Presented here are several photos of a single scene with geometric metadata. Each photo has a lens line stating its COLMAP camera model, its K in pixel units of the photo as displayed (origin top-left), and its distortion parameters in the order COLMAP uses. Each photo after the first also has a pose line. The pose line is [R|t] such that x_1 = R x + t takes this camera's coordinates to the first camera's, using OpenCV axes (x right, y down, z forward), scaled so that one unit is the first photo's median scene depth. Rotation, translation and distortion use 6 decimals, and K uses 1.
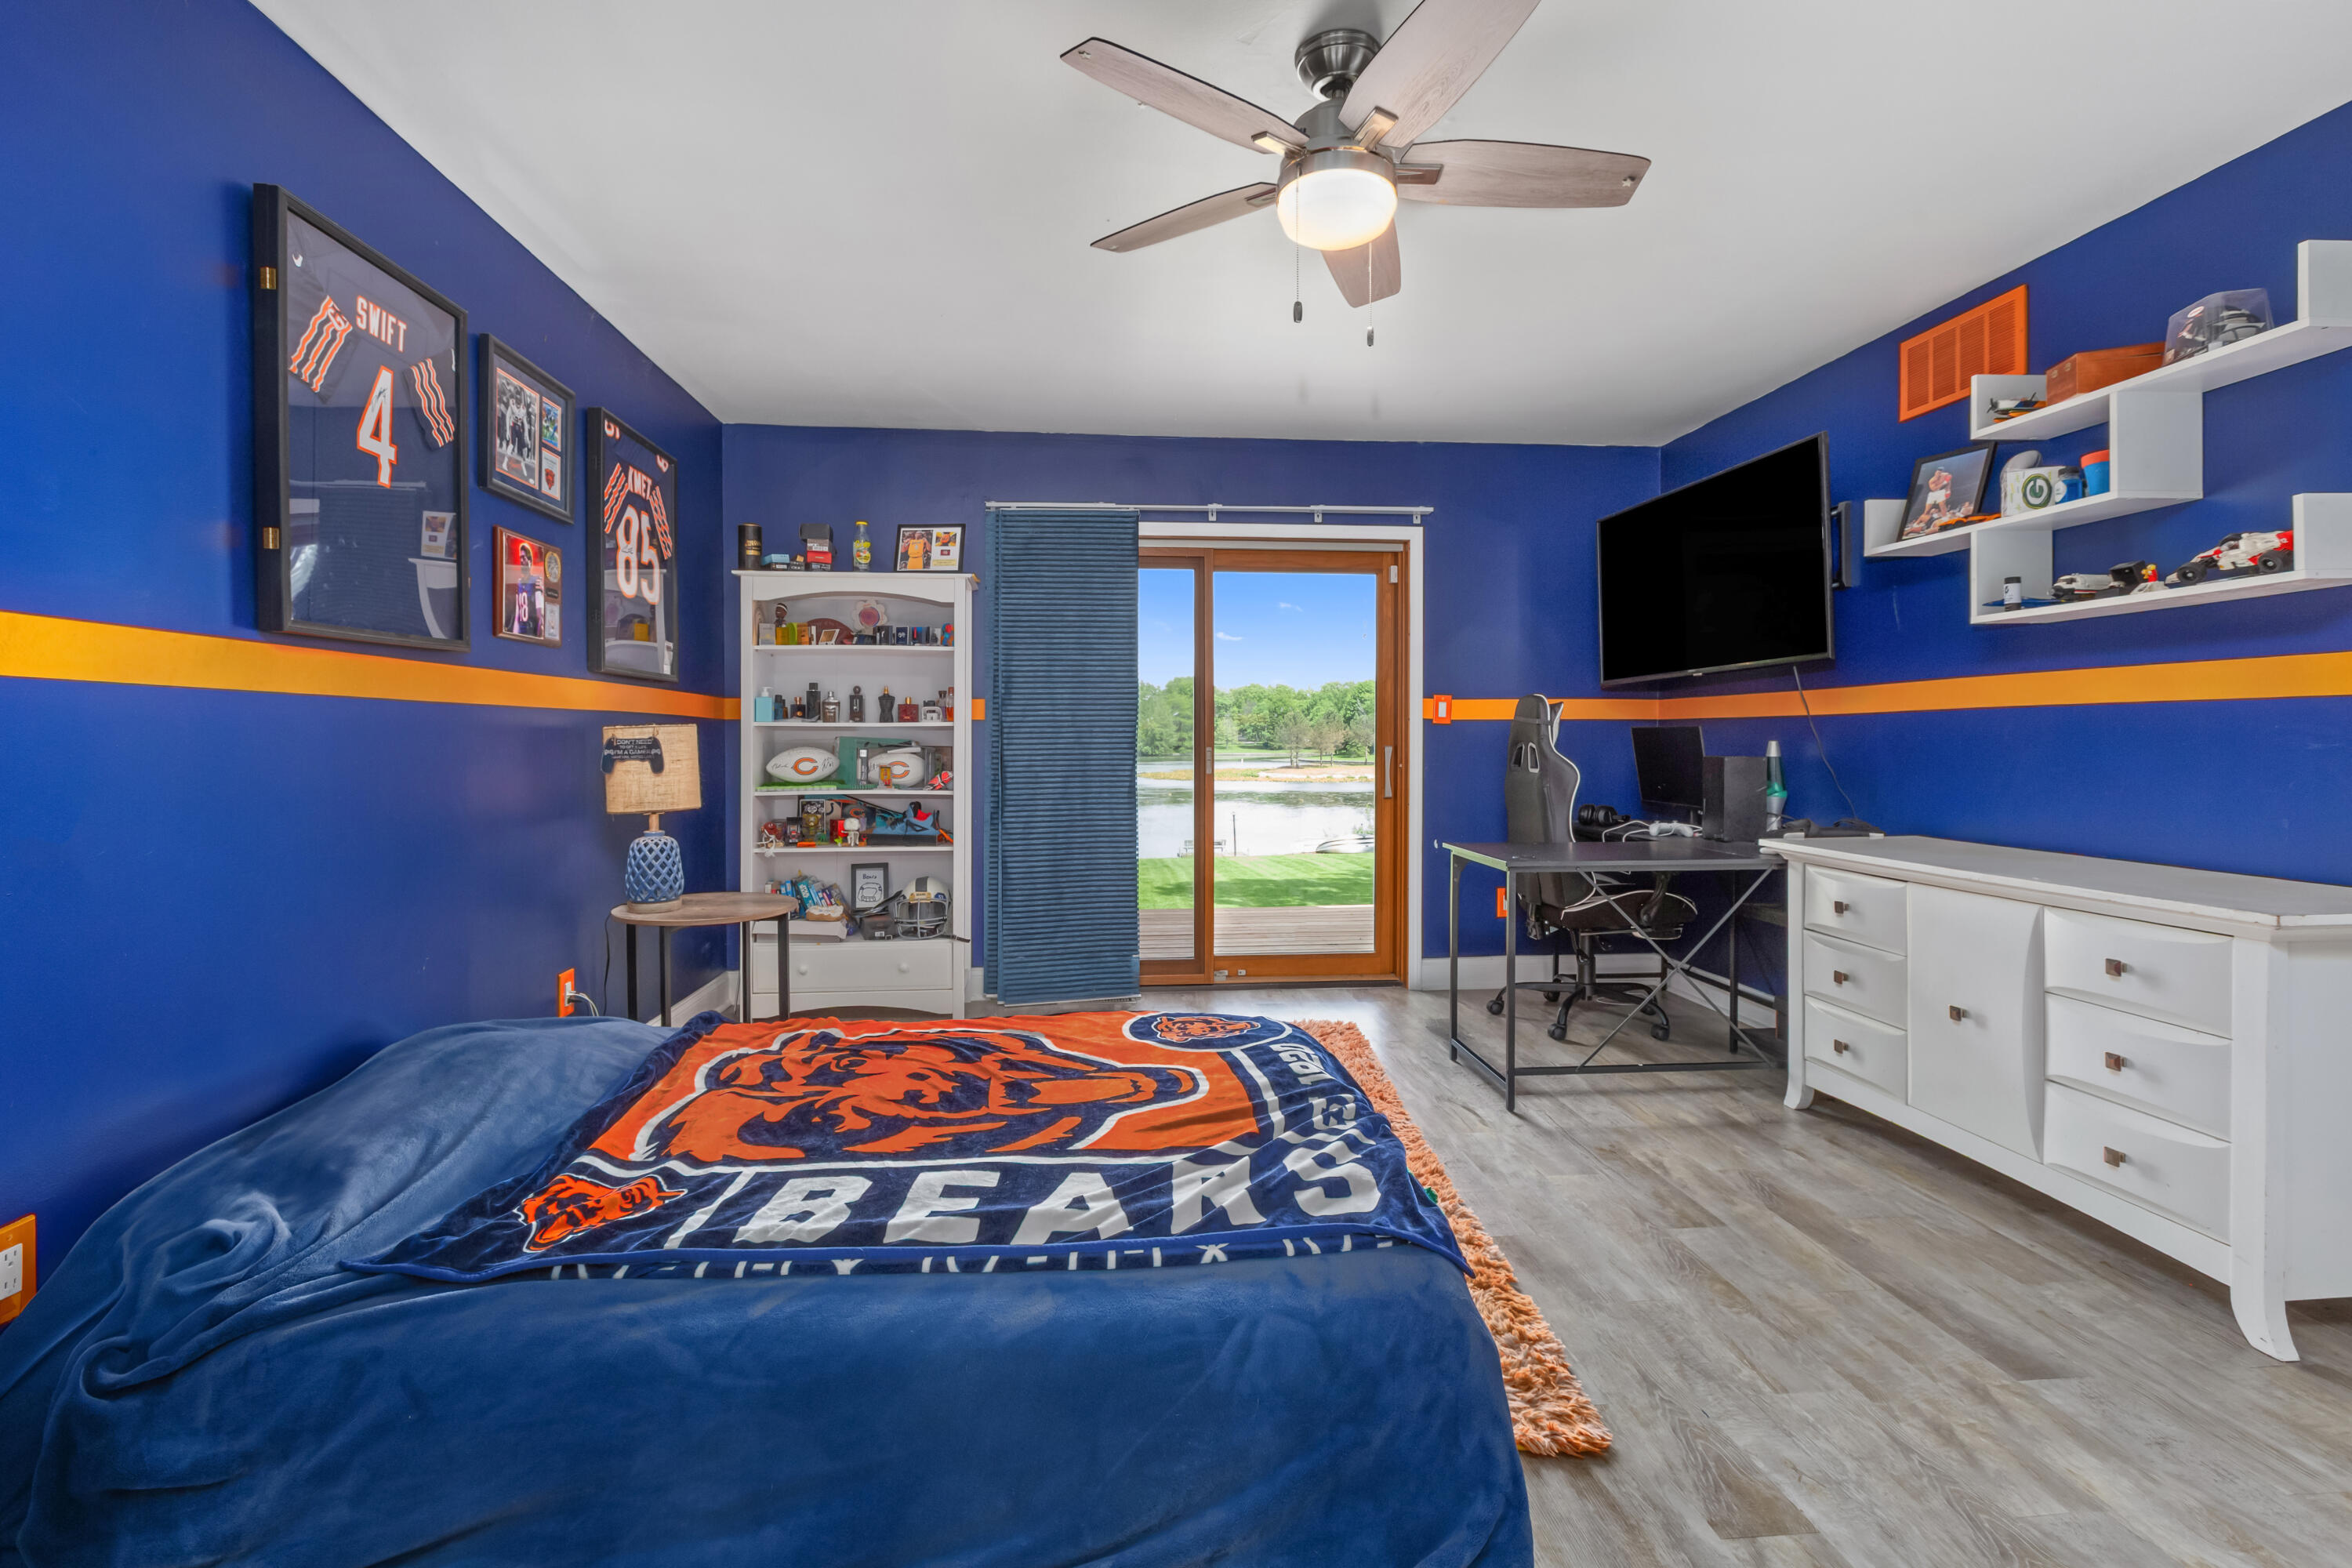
lens RADIAL K [[1077.0, 0, 1185.8], [0, 1077.0, 739.0], [0, 0, 1]] dist [0.008388, -0.004083]
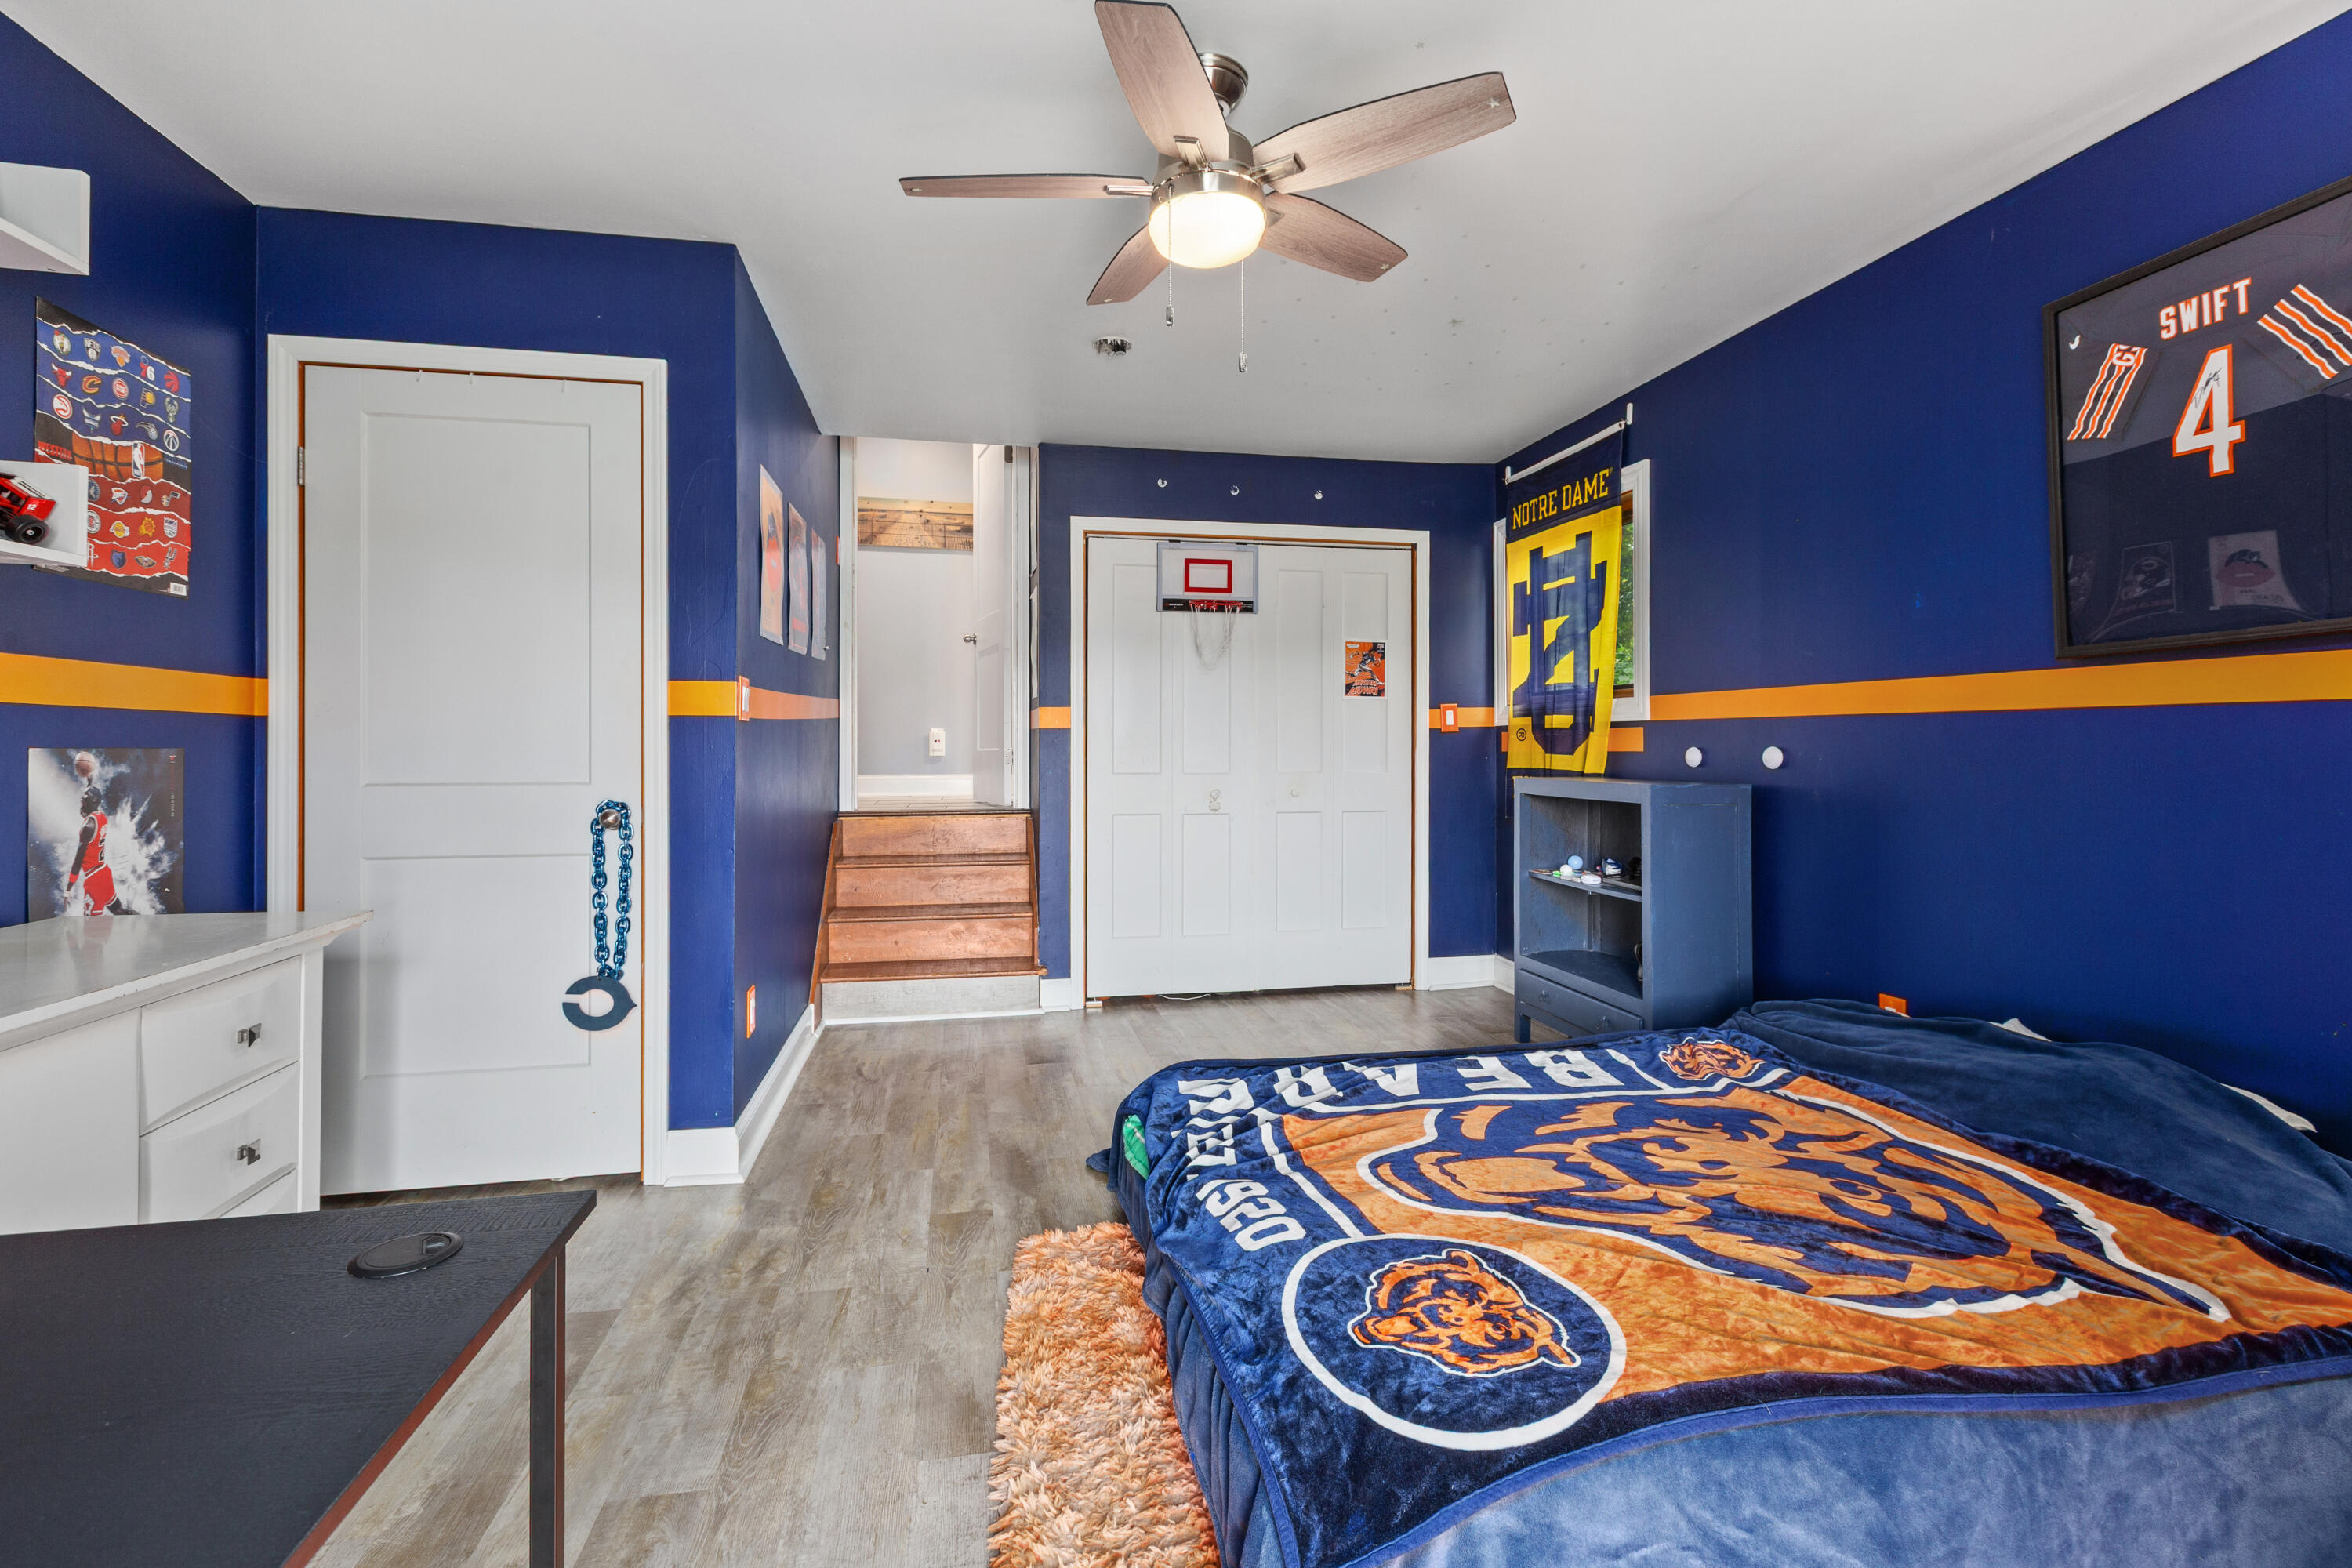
lens RADIAL K [[1077.0, 0, 1181.1], [0, 1077.0, 765.9], [0, 0, 1]] dist [0.008388, -0.004083]
pose [[-0.995788, 0.005469, -0.091521, 0.242409], [0.003554, 0.999772, 0.021067, -0.006354], [0.091615, 0.020653, -0.995580, 1.898306]]
